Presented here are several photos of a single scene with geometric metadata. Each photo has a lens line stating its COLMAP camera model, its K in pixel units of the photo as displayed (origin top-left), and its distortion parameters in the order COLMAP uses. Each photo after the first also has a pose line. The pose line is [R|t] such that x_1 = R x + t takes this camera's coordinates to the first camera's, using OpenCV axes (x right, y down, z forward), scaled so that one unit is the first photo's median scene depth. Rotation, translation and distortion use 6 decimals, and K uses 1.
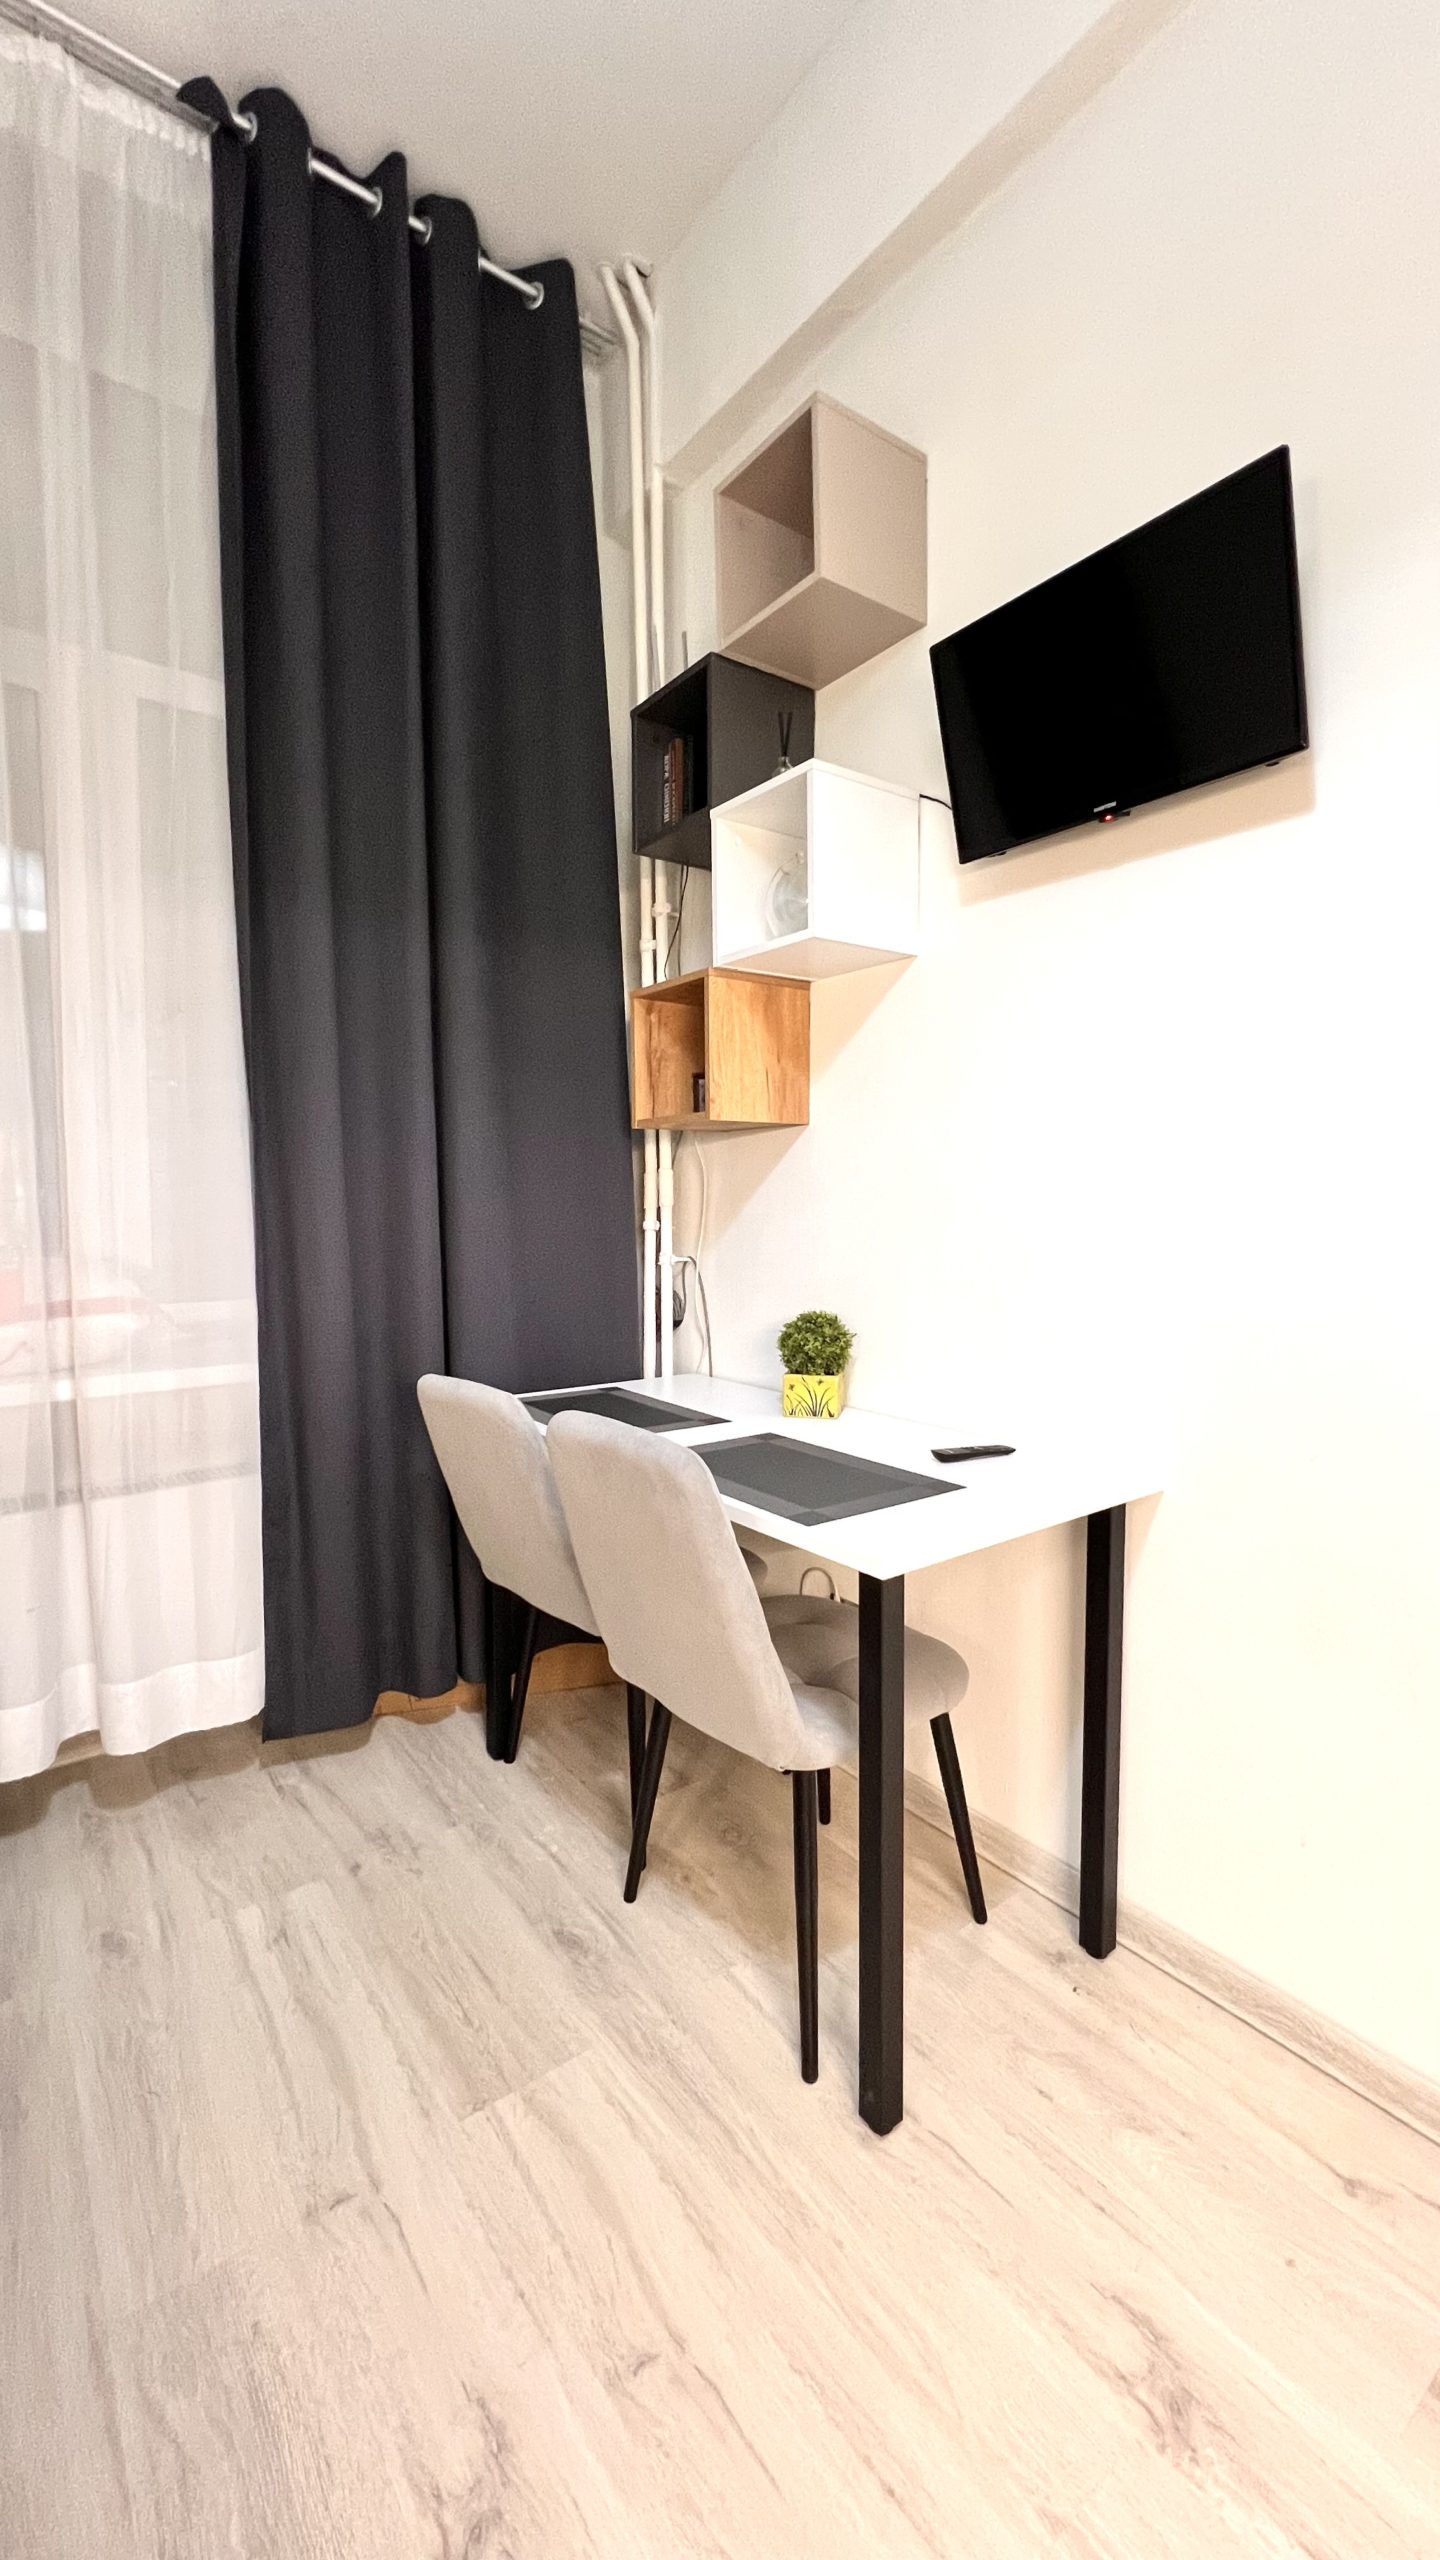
lens RADIAL K [[1024.3, 0, 724.1], [0, 1024.3, 1277.6], [0, 0, 1]] dist [-0.002707, 0.000979]
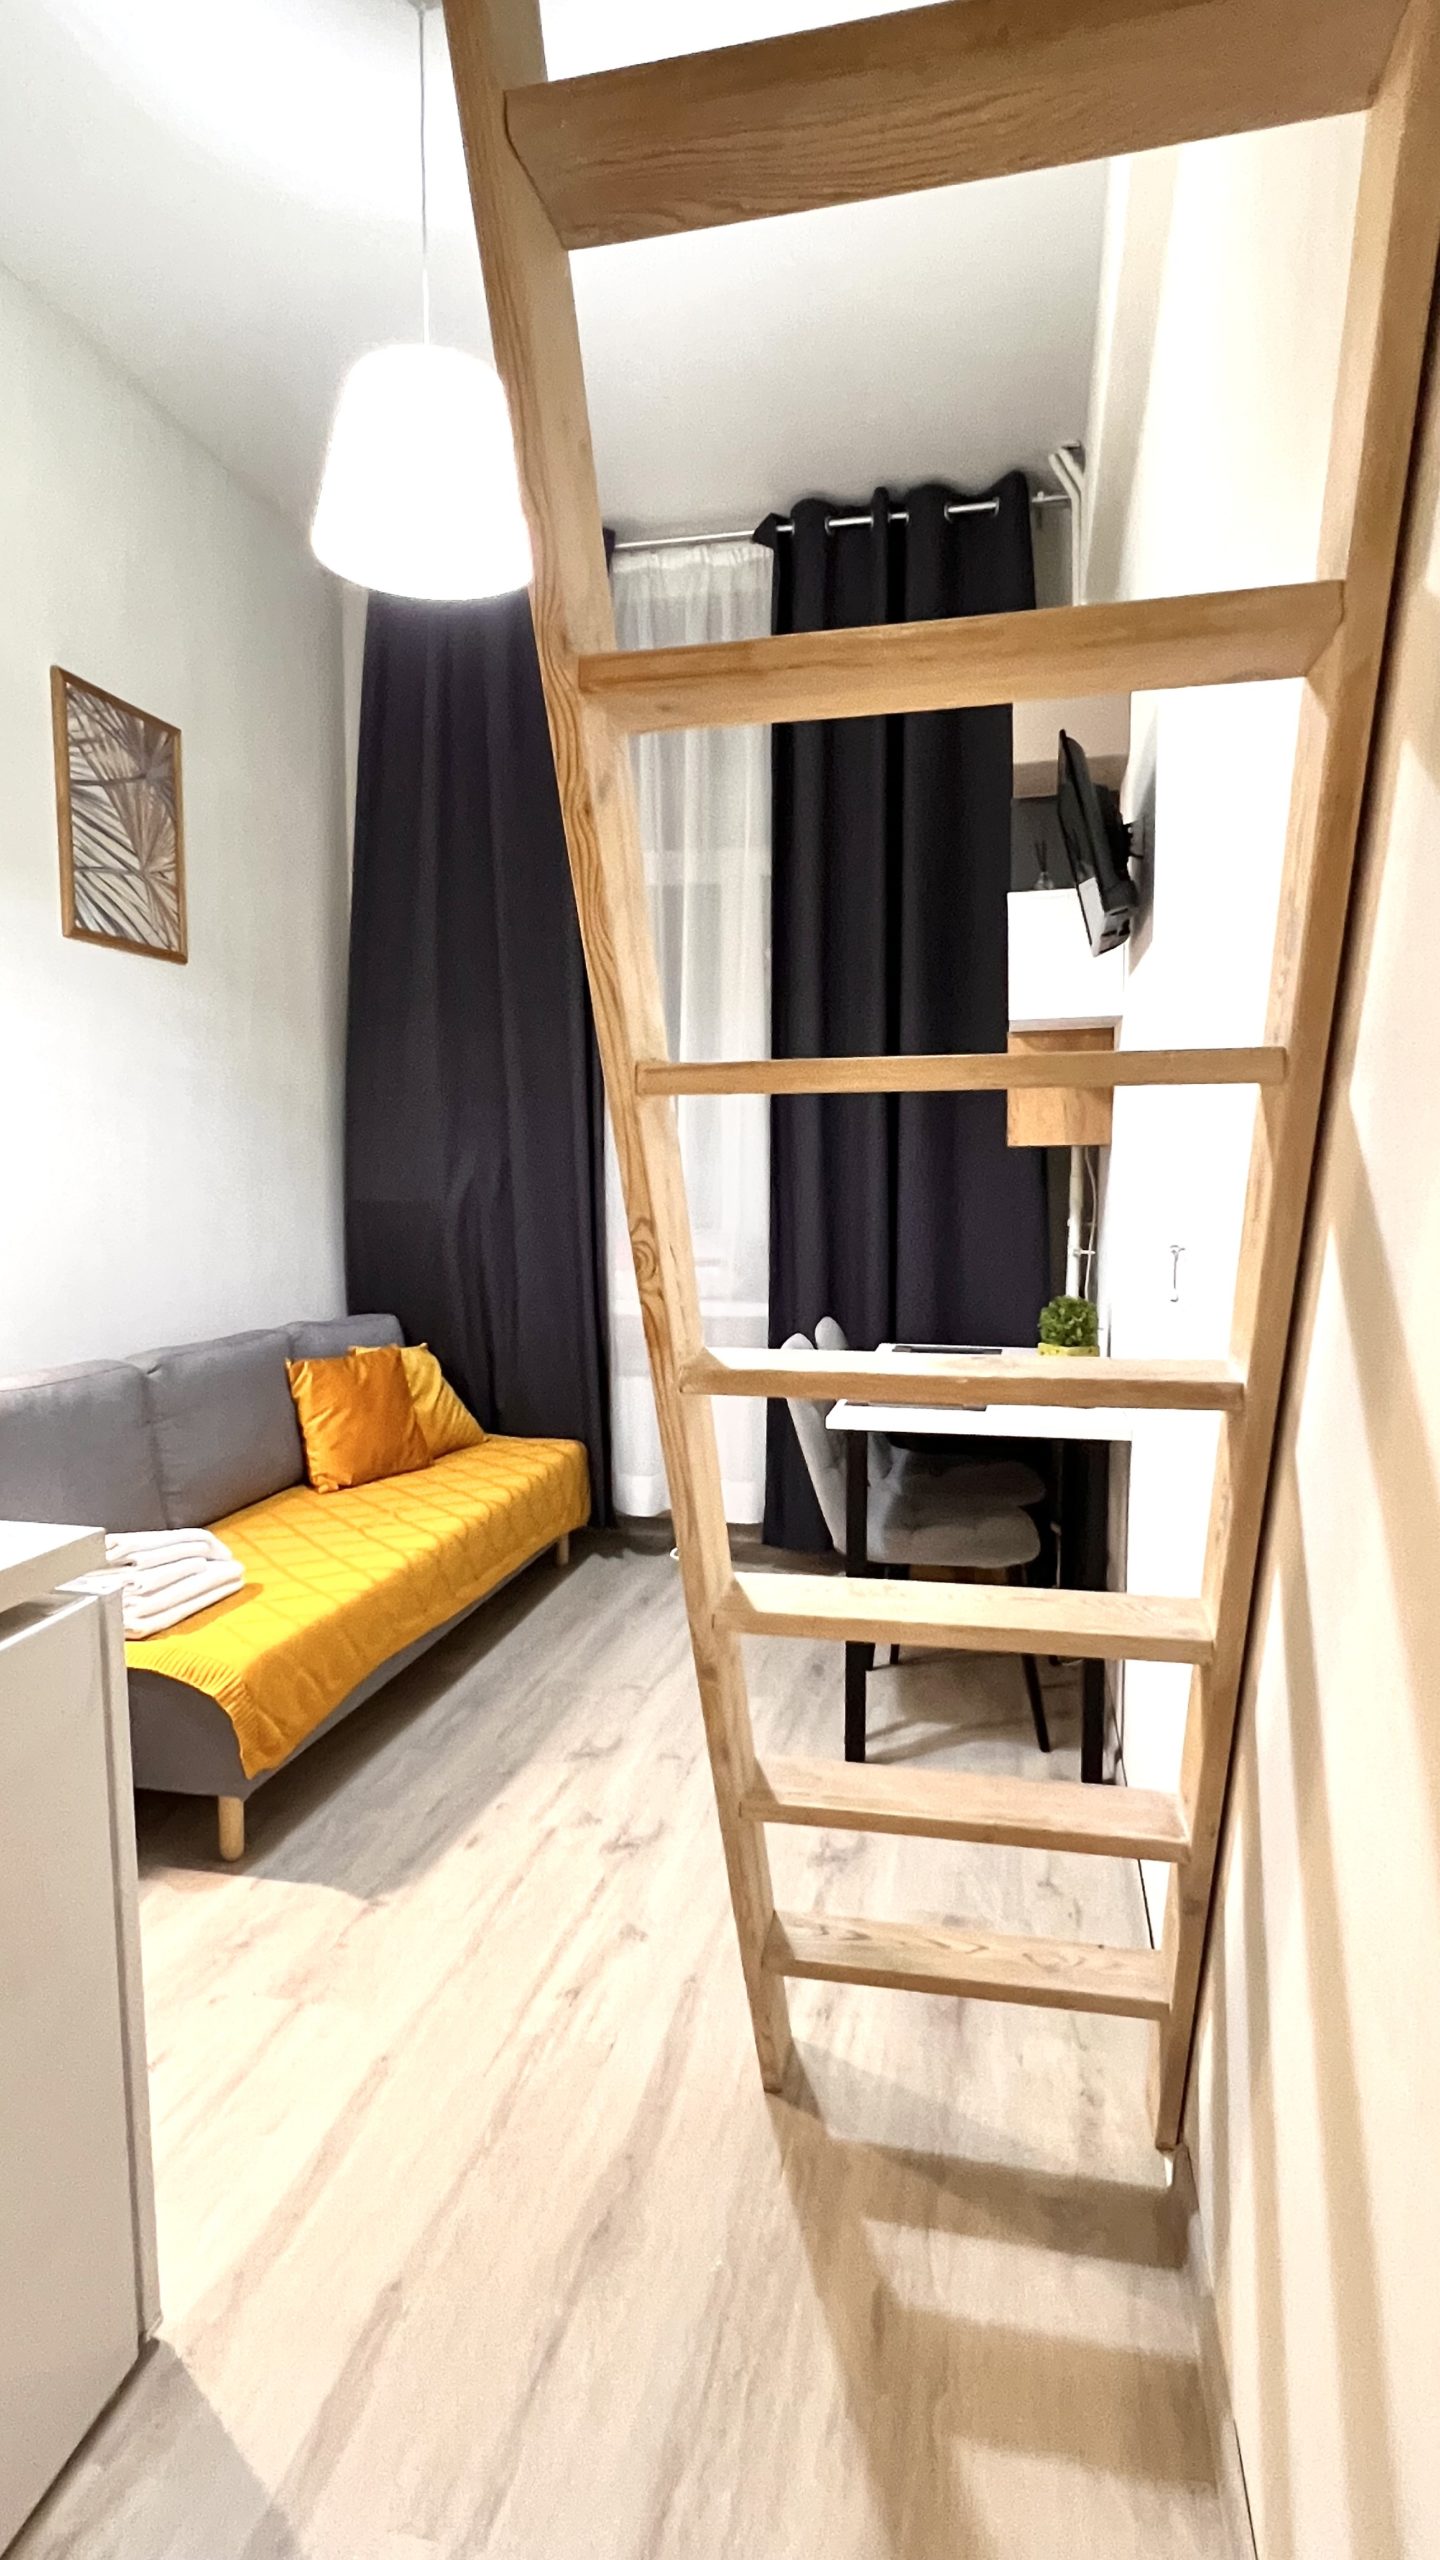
lens RADIAL K [[1332.8, 0, 712.1], [0, 1332.8, 1284.7], [0, 0, 1]] dist [-0.004579, 0.000370]
pose [[0.643866, 0.067627, -0.762144, 1.278242], [-0.055753, 0.997585, 0.041418, -0.031134], [0.763104, 0.015824, 0.646082, -0.480442]]
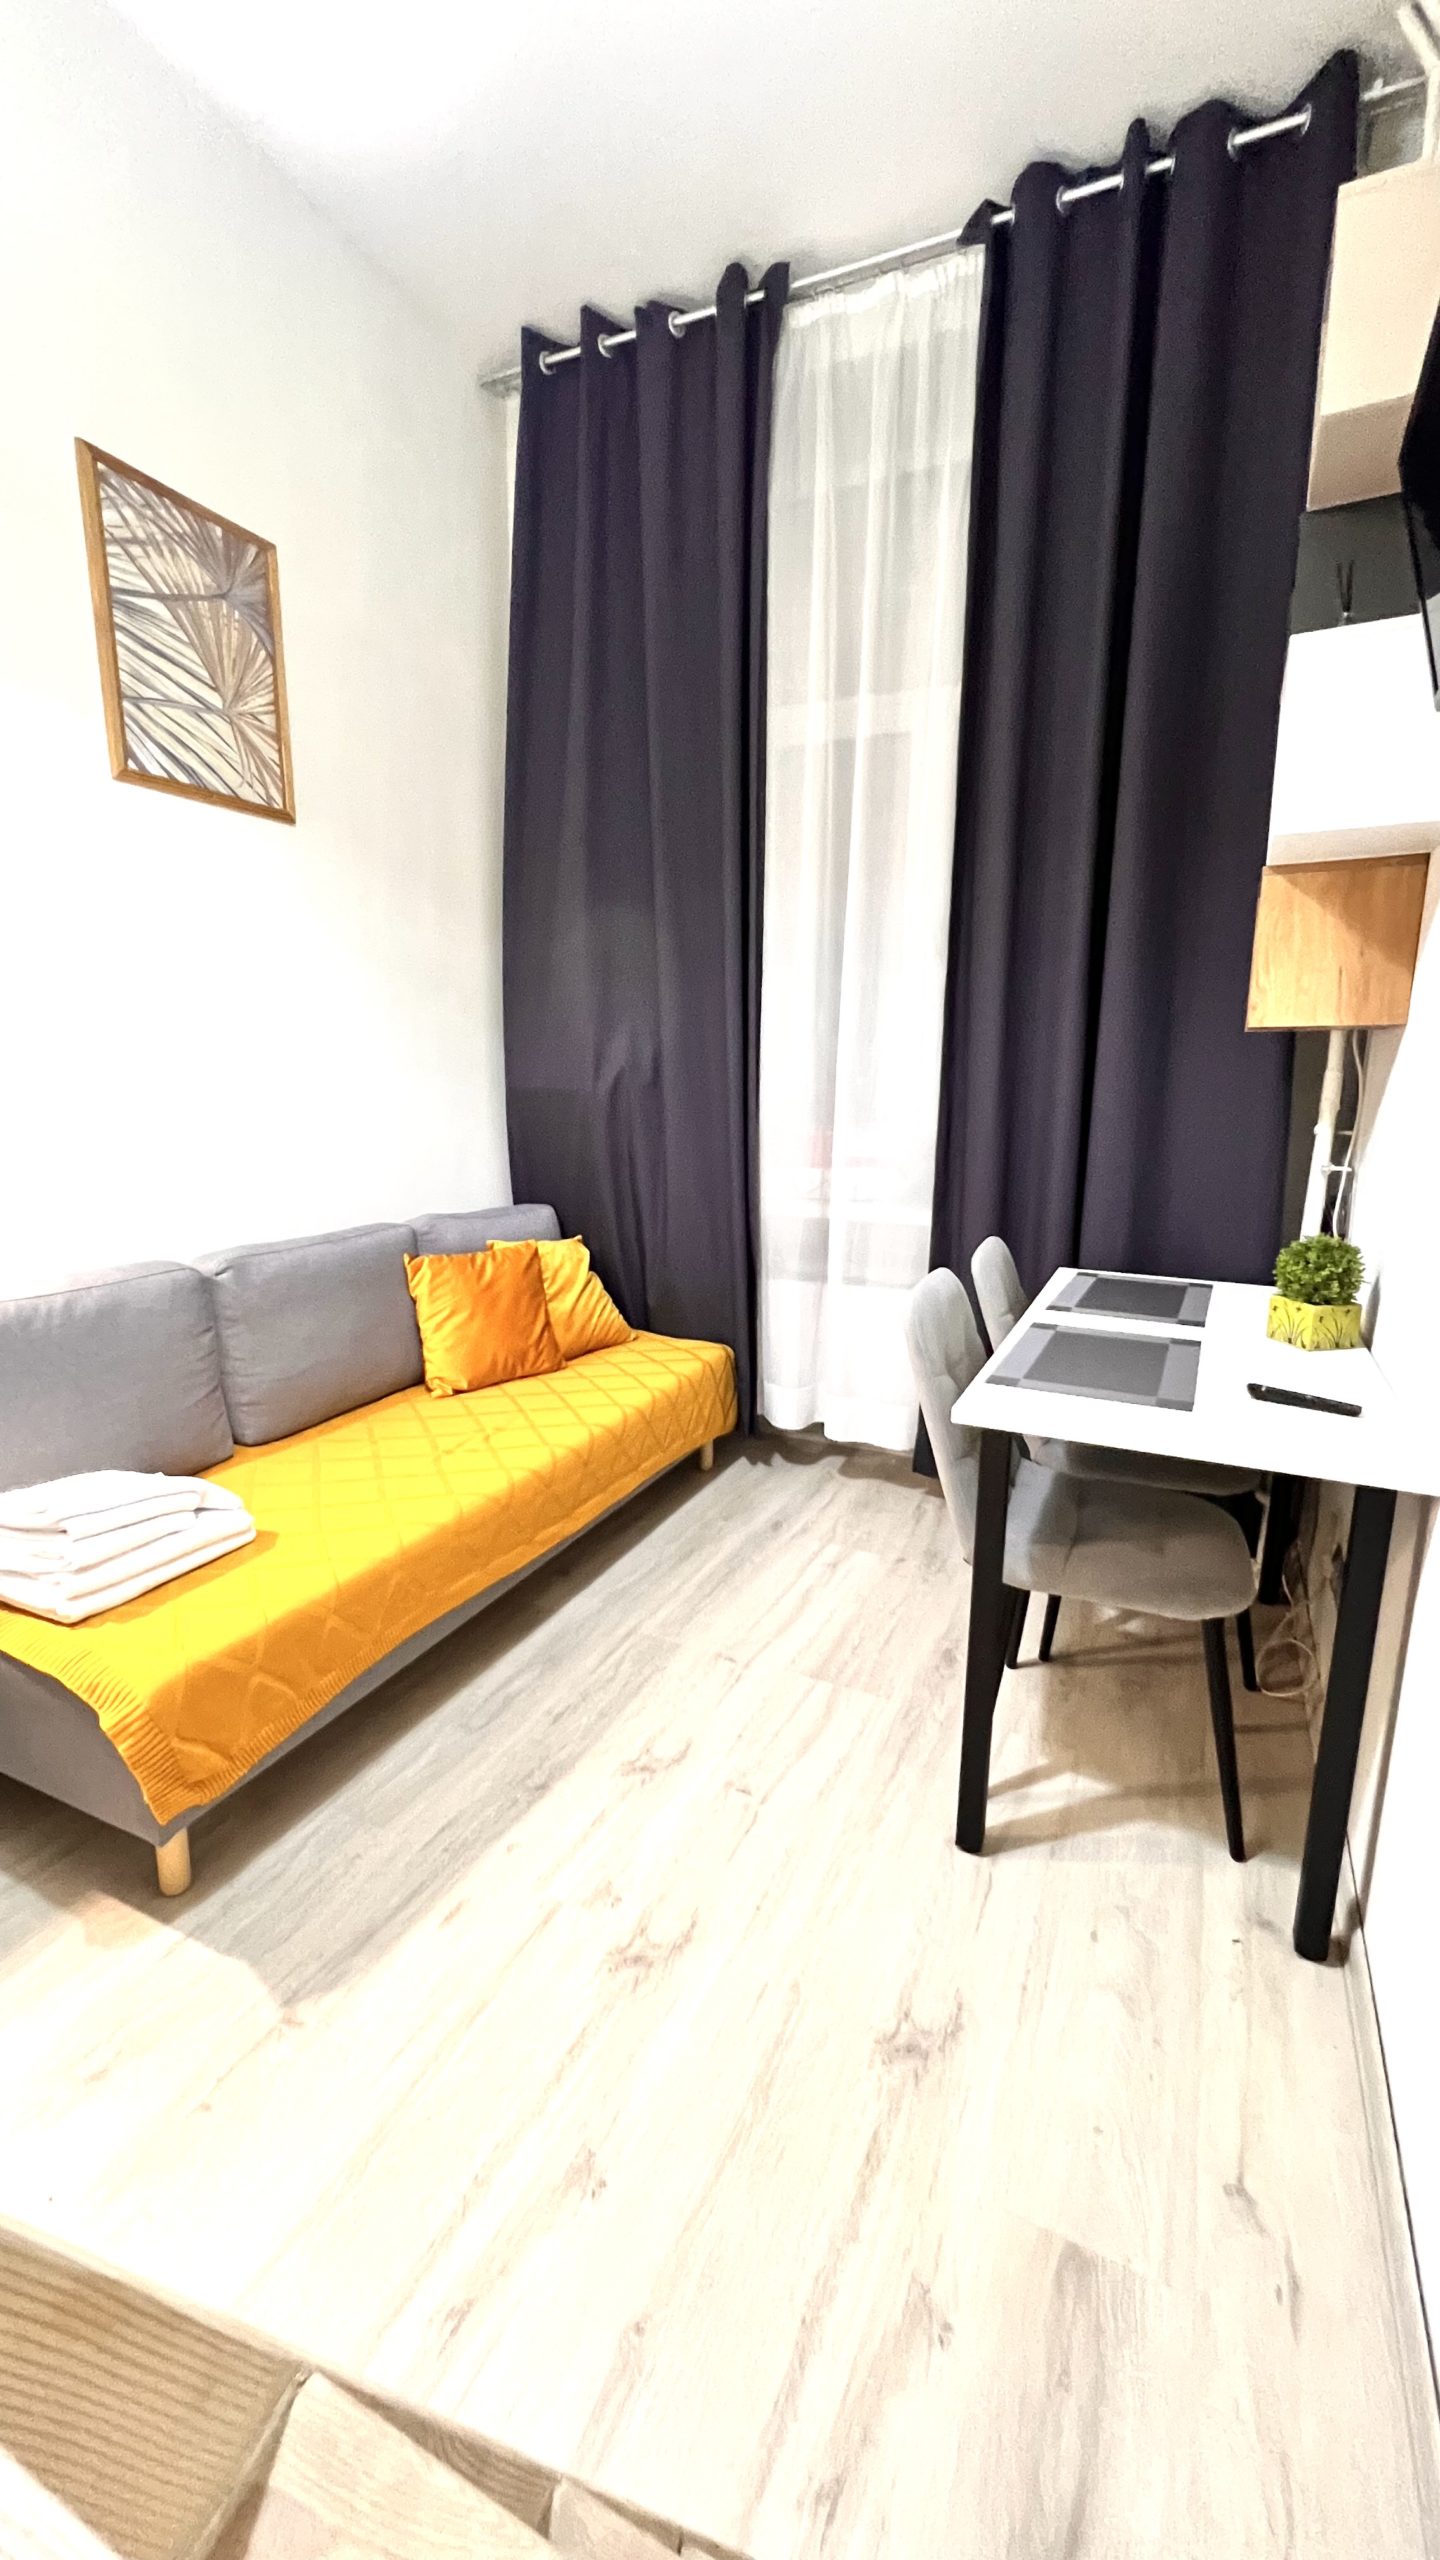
lens RADIAL K [[1024.3, 0, 721.8], [0, 1024.3, 1278.7], [0, 0, 1]] dist [-0.002707, 0.000979]
pose [[0.462263, 0.187781, -0.866632, 0.784104], [-0.074007, 0.982081, 0.173321, -0.059221], [0.883649, -0.015983, 0.467877, 0.103446]]
